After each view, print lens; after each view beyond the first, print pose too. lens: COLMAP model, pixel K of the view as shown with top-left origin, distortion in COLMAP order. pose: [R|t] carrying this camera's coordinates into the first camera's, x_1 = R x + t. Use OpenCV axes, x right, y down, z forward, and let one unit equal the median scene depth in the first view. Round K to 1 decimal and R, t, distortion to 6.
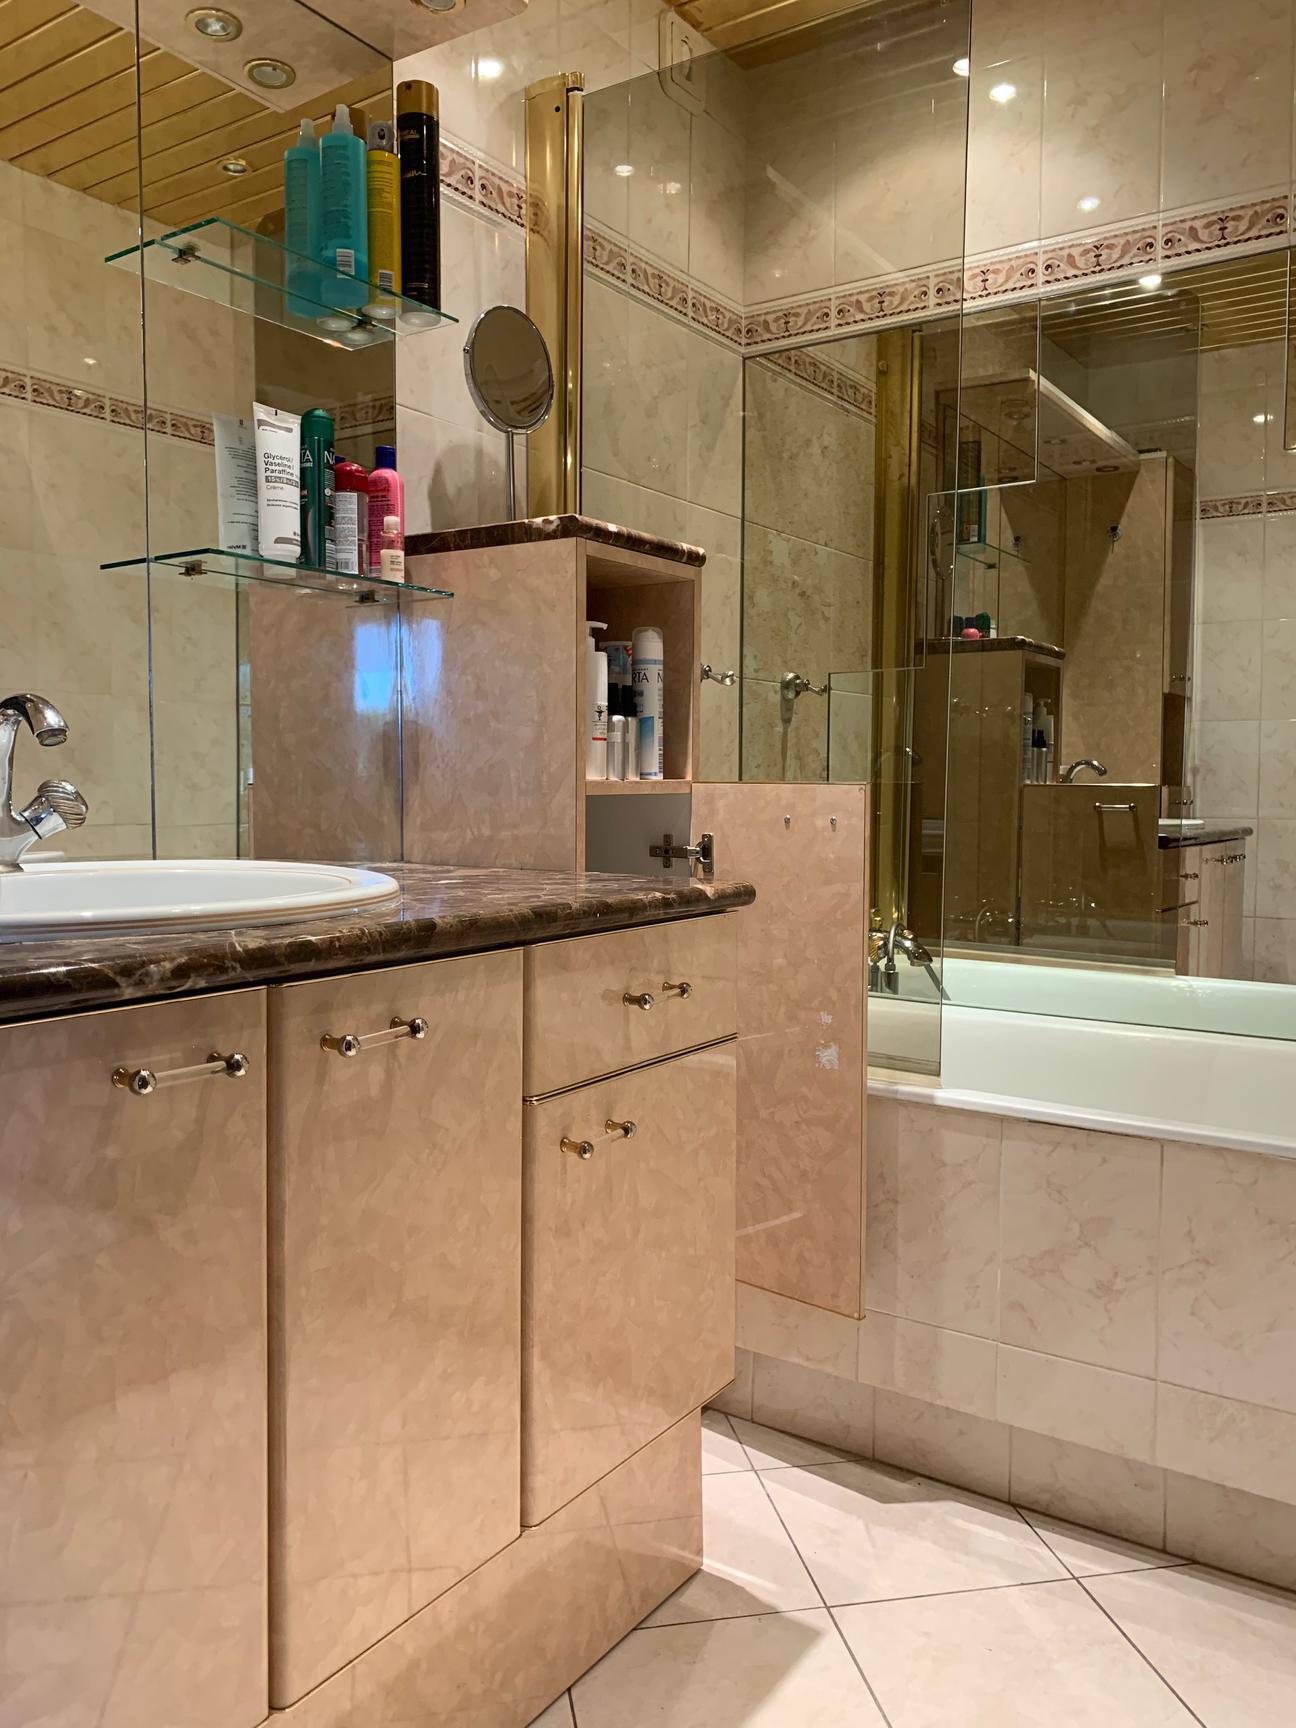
lens RADIAL K [[1326.4, 0, 643.2], [0, 1326.4, 866.5], [0, 0, 1]] dist [0.012677, -0.010765]
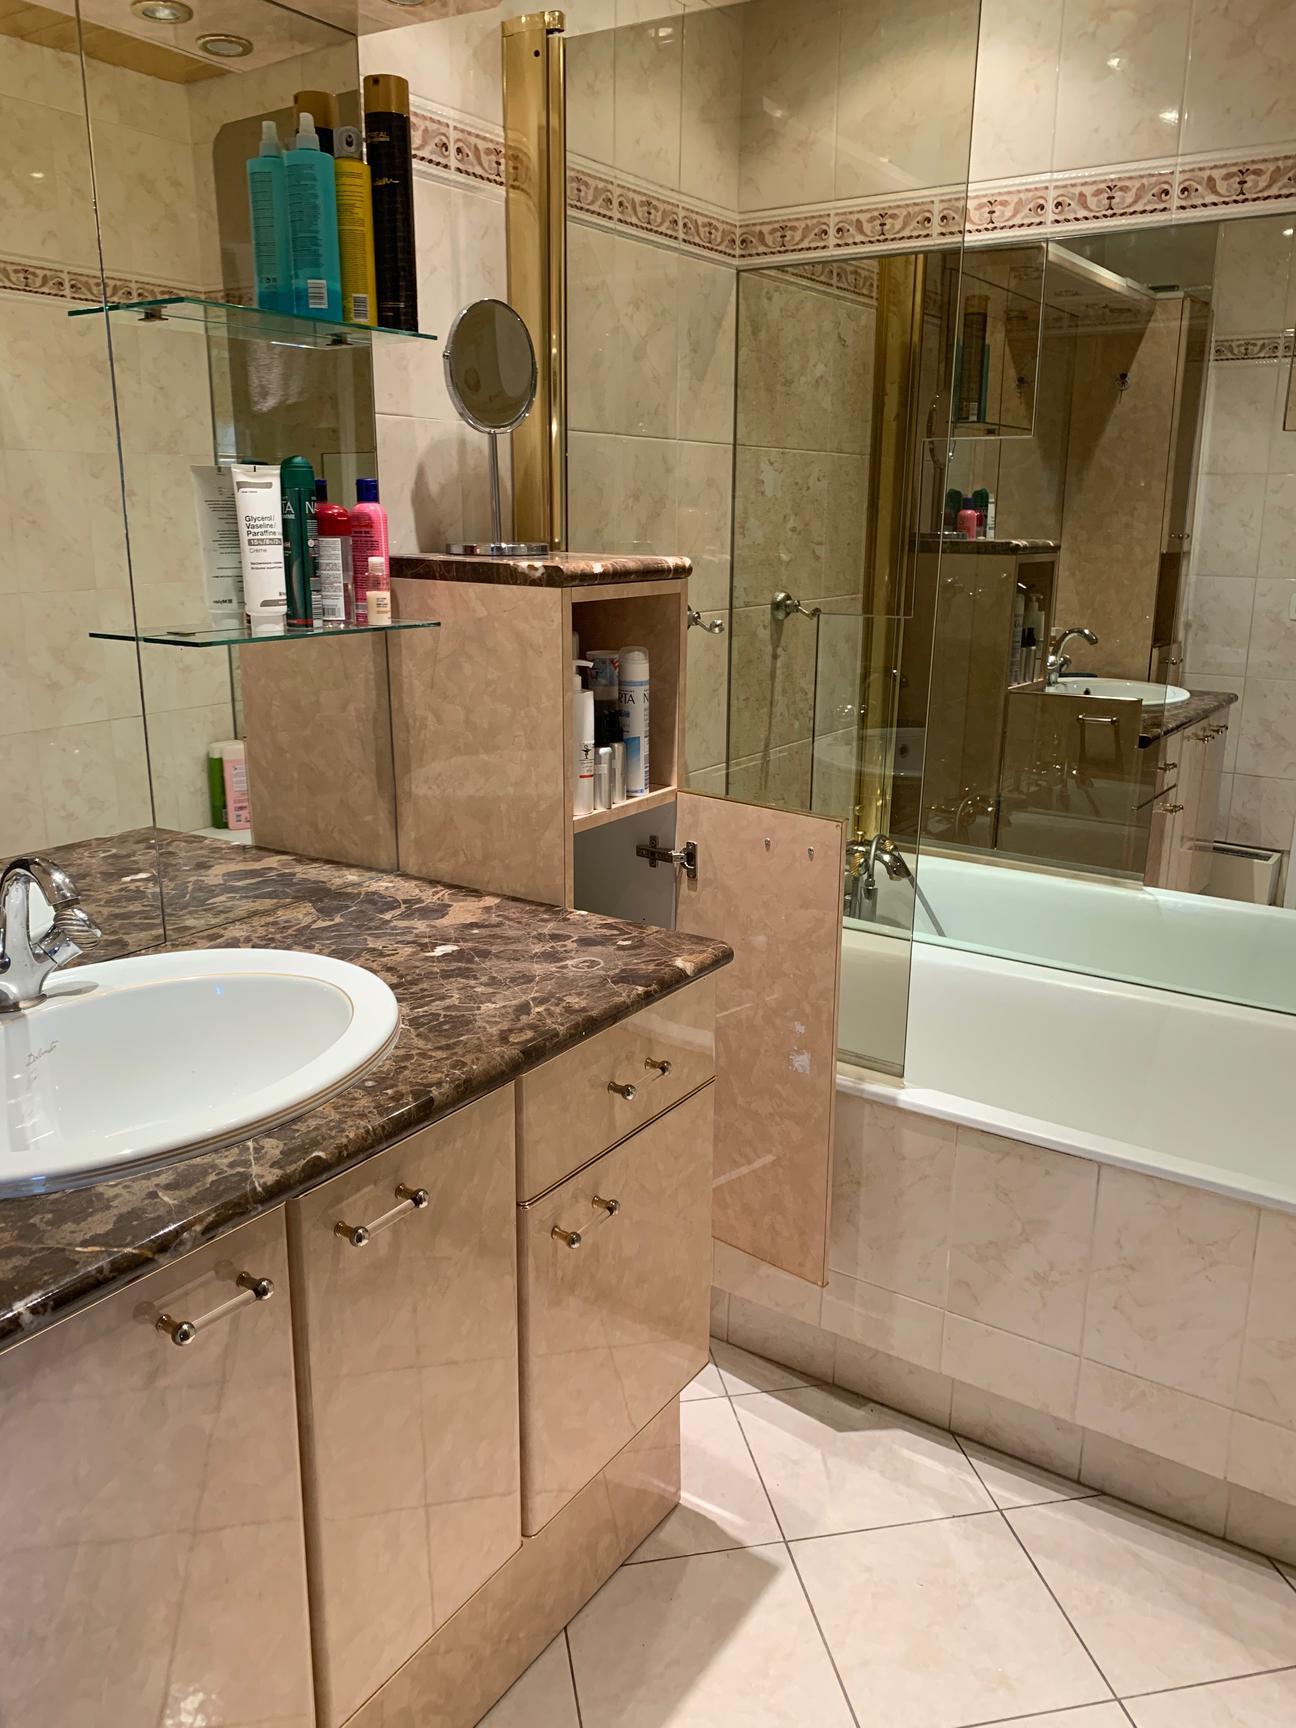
lens RADIAL K [[1326.4, 0, 652.7], [0, 1326.4, 857.1], [0, 0, 1]] dist [0.012677, -0.010765]
pose [[0.999950, 0.000346, 0.010004, 0.007993], [-0.002322, 0.980165, 0.198169, -0.228907], [-0.009737, -0.198182, 0.980117, -0.022228]]
